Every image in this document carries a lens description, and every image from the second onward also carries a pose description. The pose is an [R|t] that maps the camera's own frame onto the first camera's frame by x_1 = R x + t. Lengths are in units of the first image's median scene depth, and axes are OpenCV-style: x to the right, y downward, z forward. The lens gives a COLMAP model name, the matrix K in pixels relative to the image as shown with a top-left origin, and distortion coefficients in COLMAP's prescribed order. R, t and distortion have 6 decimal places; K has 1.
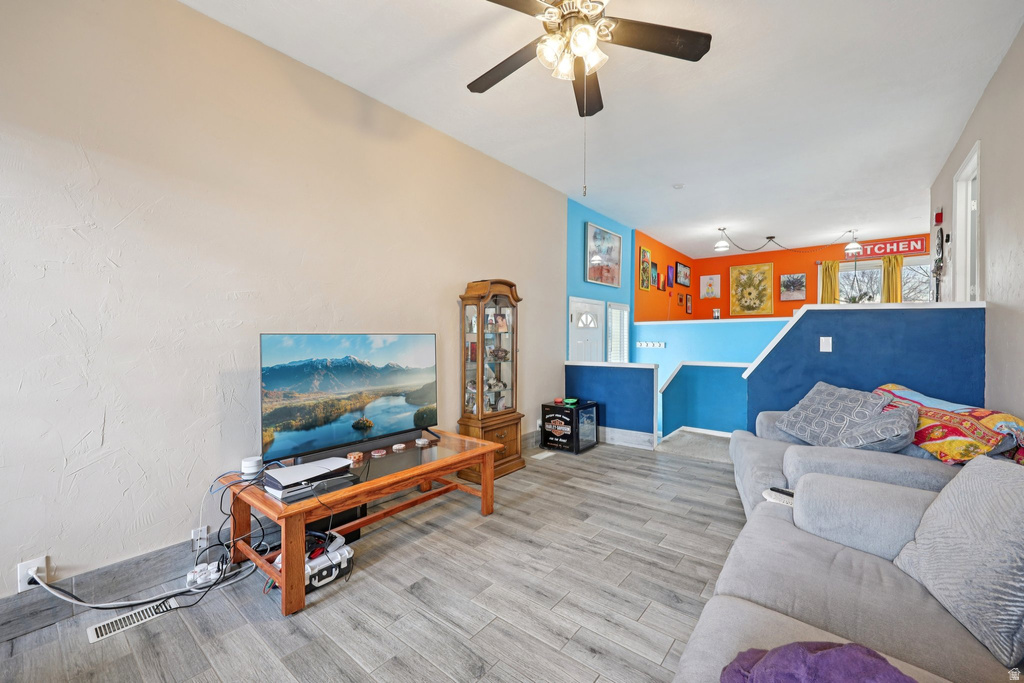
lens RADIAL K [[410.6, 0, 512.9], [0, 410.6, 338.8], [0, 0, 1]] dist [-0.001803, 0.000135]
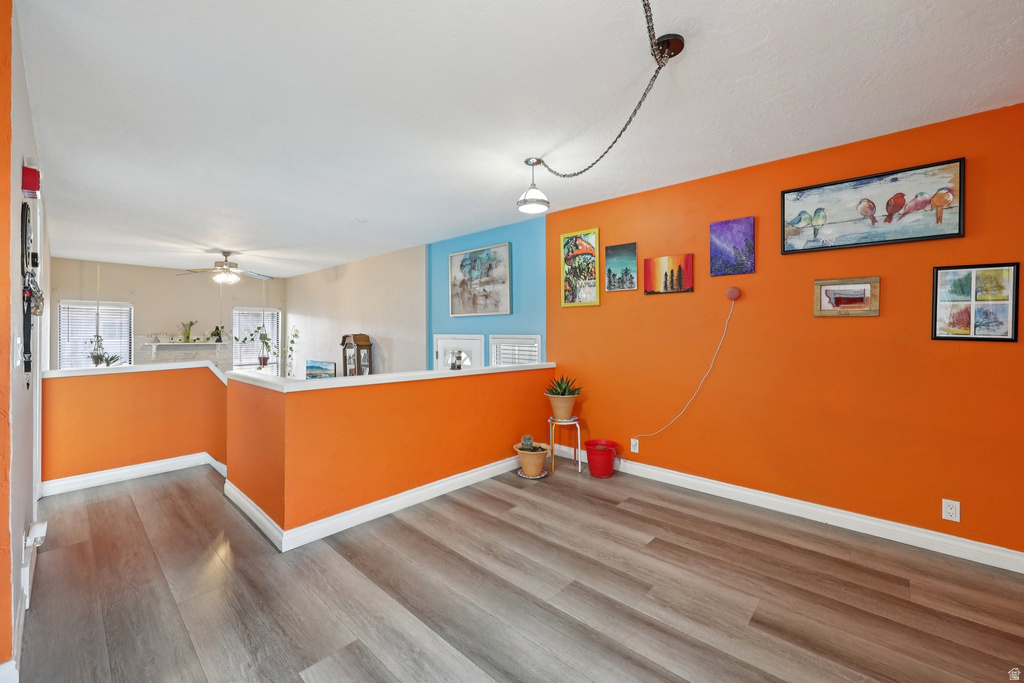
lens RADIAL K [[410.6, 0, 517.7], [0, 410.6, 328.7], [0, 0, 1]] dist [-0.001803, 0.000135]
pose [[-0.051585, -0.005398, -0.998654, 0.865452], [-0.005961, 0.999969, -0.005097, -0.082570], [0.998651, 0.005690, -0.051616, 0.924699]]
